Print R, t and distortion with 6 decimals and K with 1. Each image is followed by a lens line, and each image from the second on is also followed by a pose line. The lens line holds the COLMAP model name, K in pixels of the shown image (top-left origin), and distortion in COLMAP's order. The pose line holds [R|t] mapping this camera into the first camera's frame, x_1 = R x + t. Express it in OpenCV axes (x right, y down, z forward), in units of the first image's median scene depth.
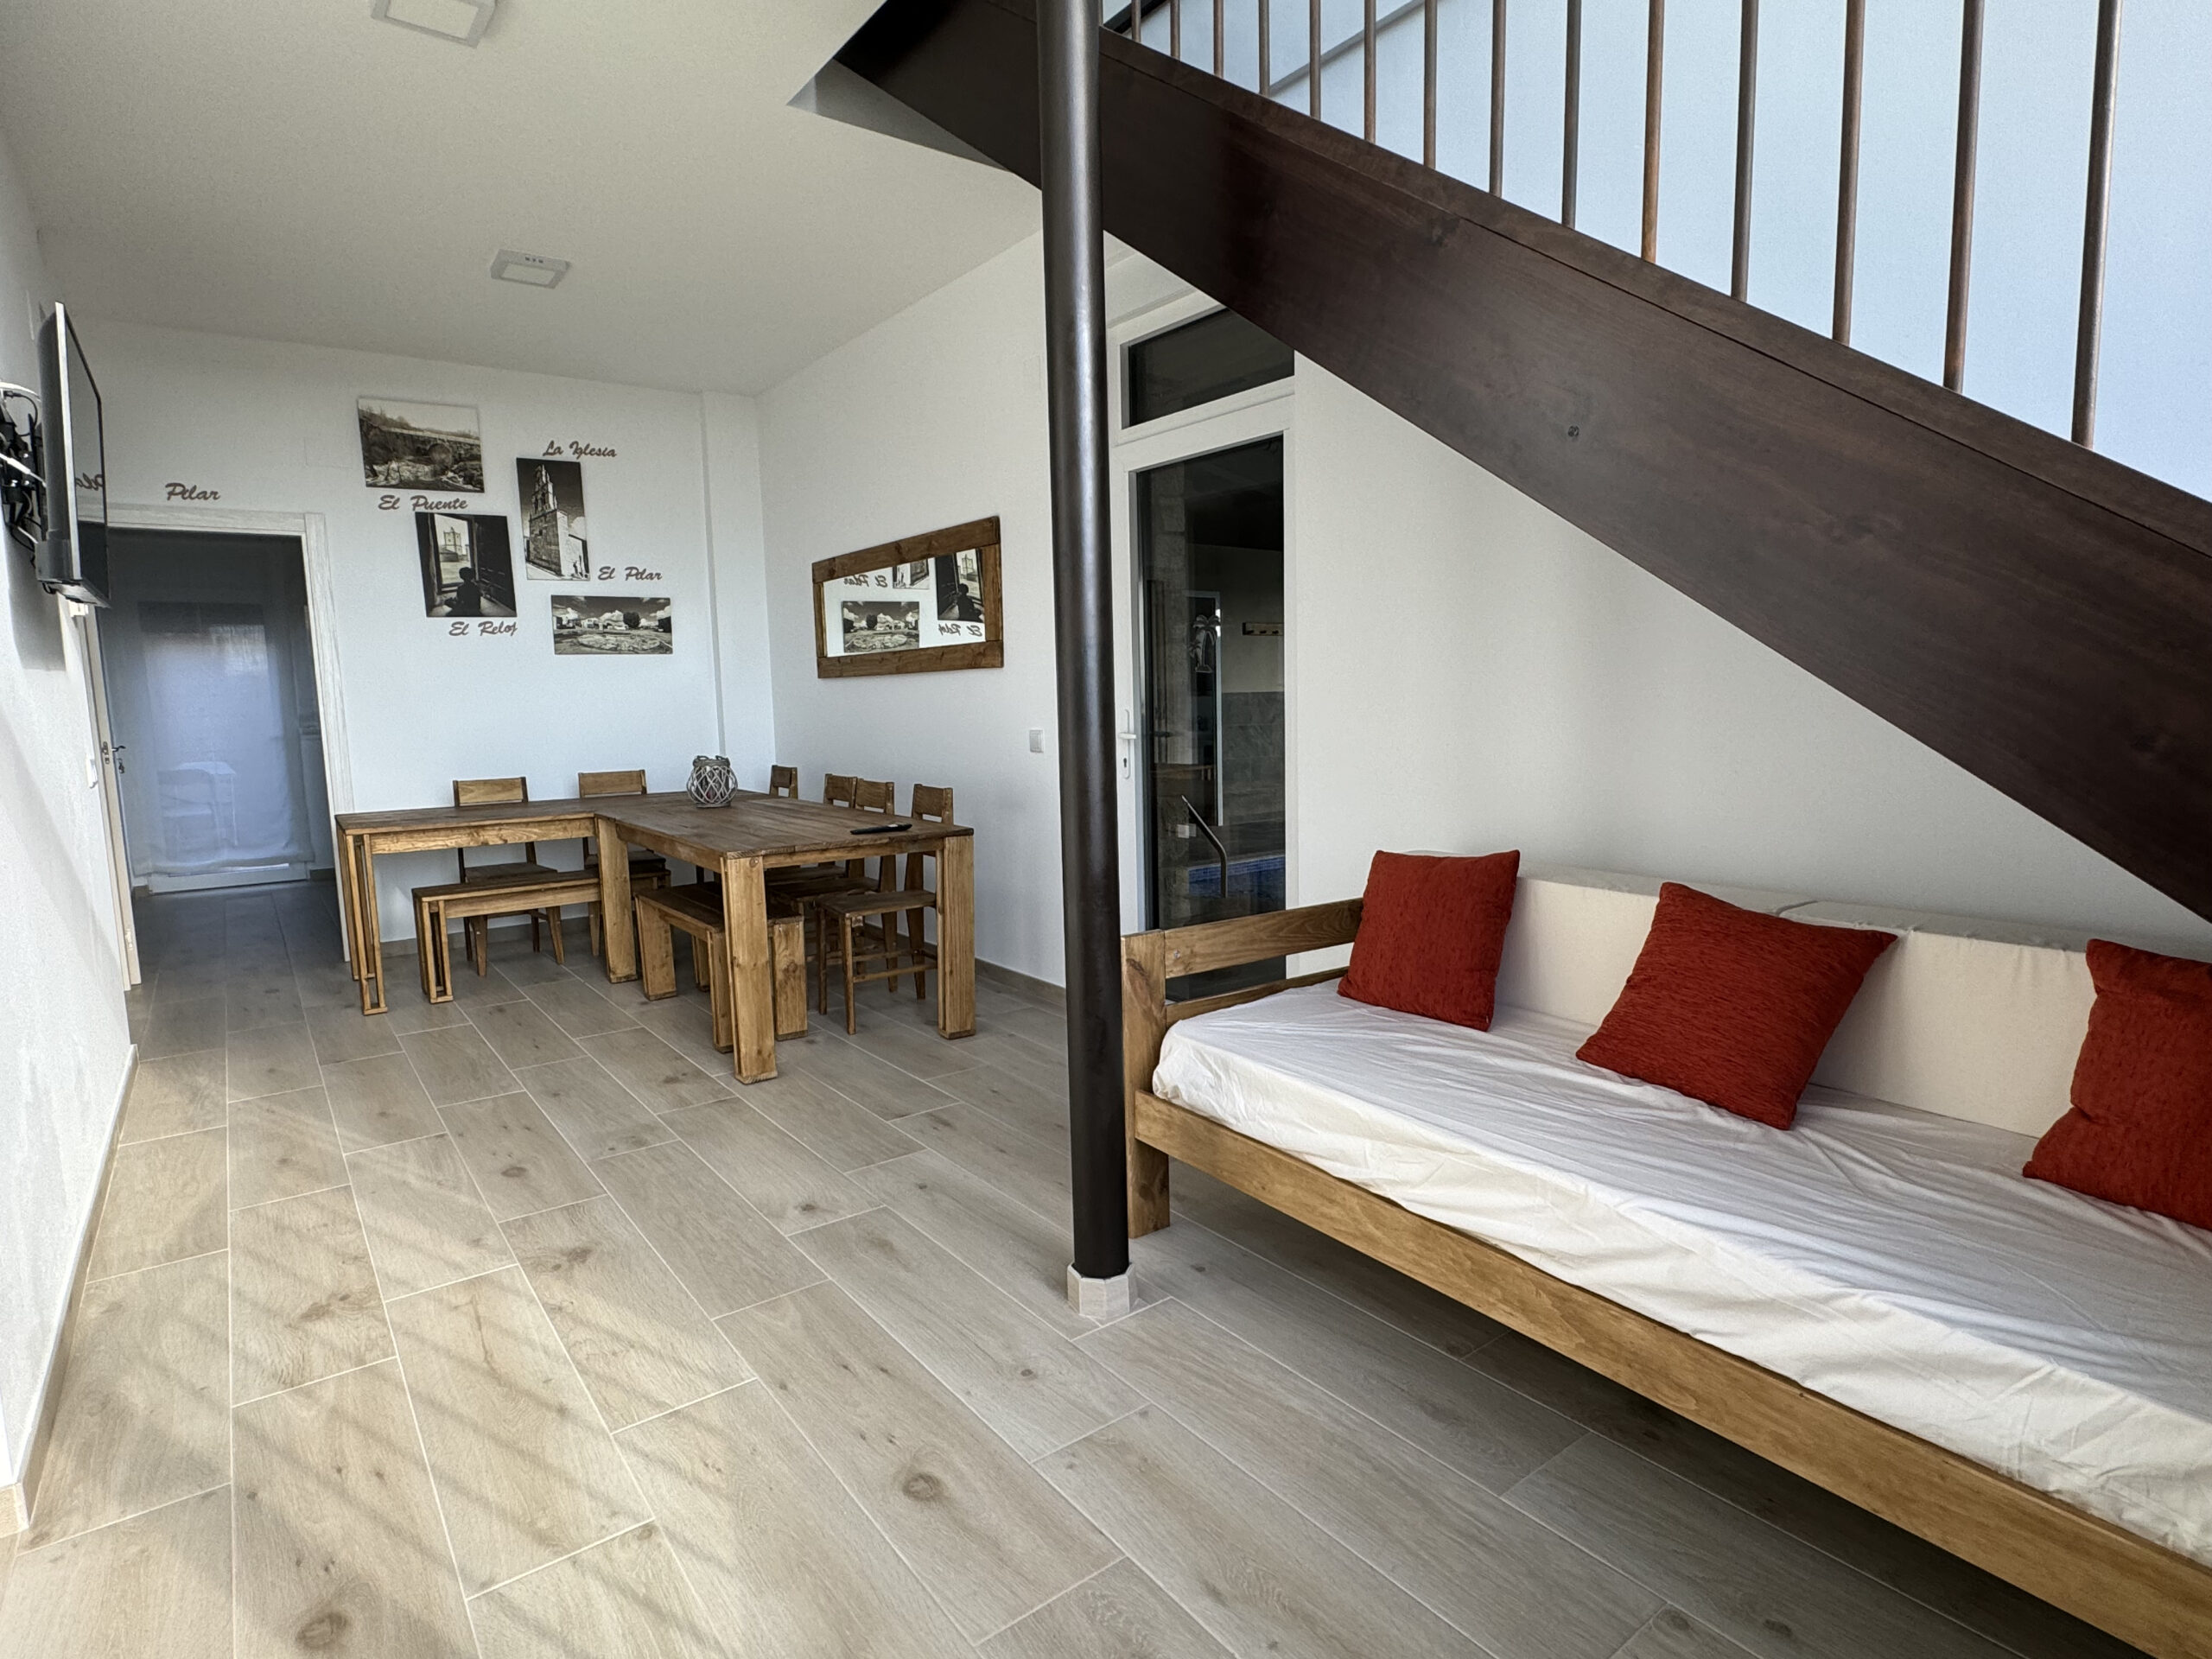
lens RADIAL K [[1164.9, 0, 1108.7], [0, 1164.9, 829.1], [0, 0, 1]] dist [-0.006068, 0.002427]
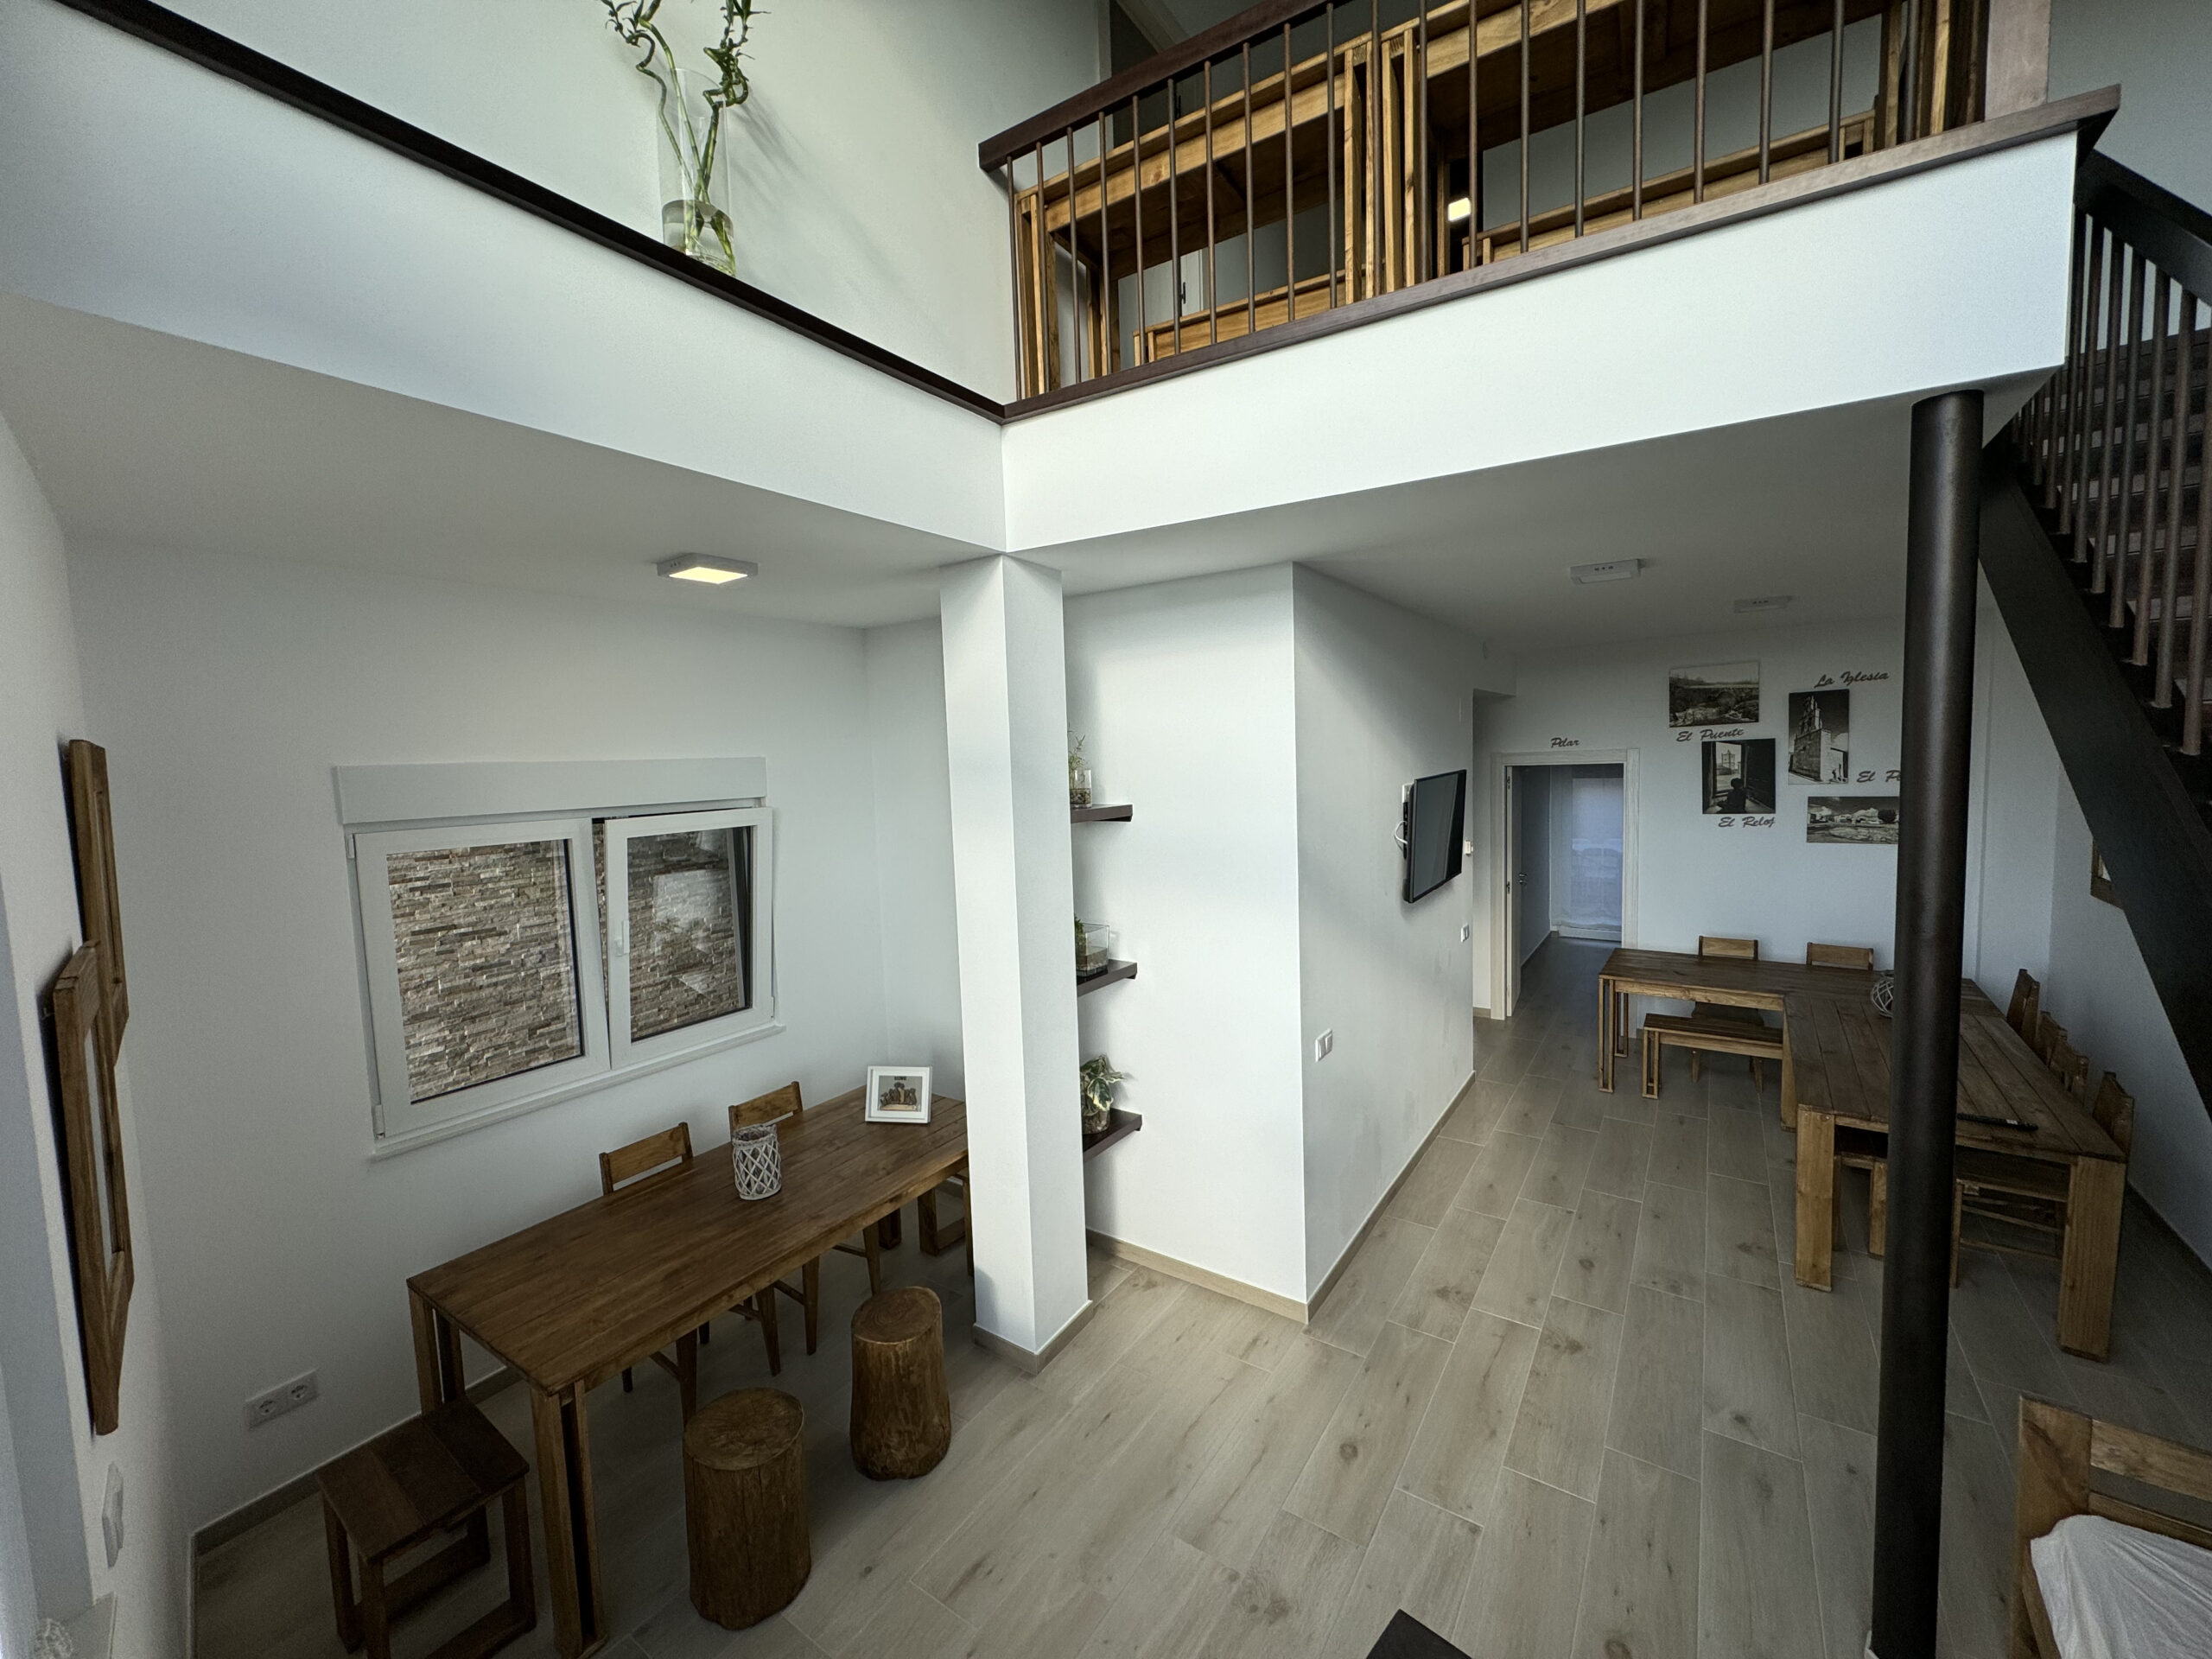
lens RADIAL K [[889.9, 0, 1100.2], [0, 889.9, 818.4], [0, 0, 1]] dist [0.001842, 0.000744]
pose [[0.309943, 0.087227, -0.946745, 0.212852], [-0.083736, 0.994417, 0.064206, -0.184006], [0.947061, 0.059377, 0.315516, -0.037121]]
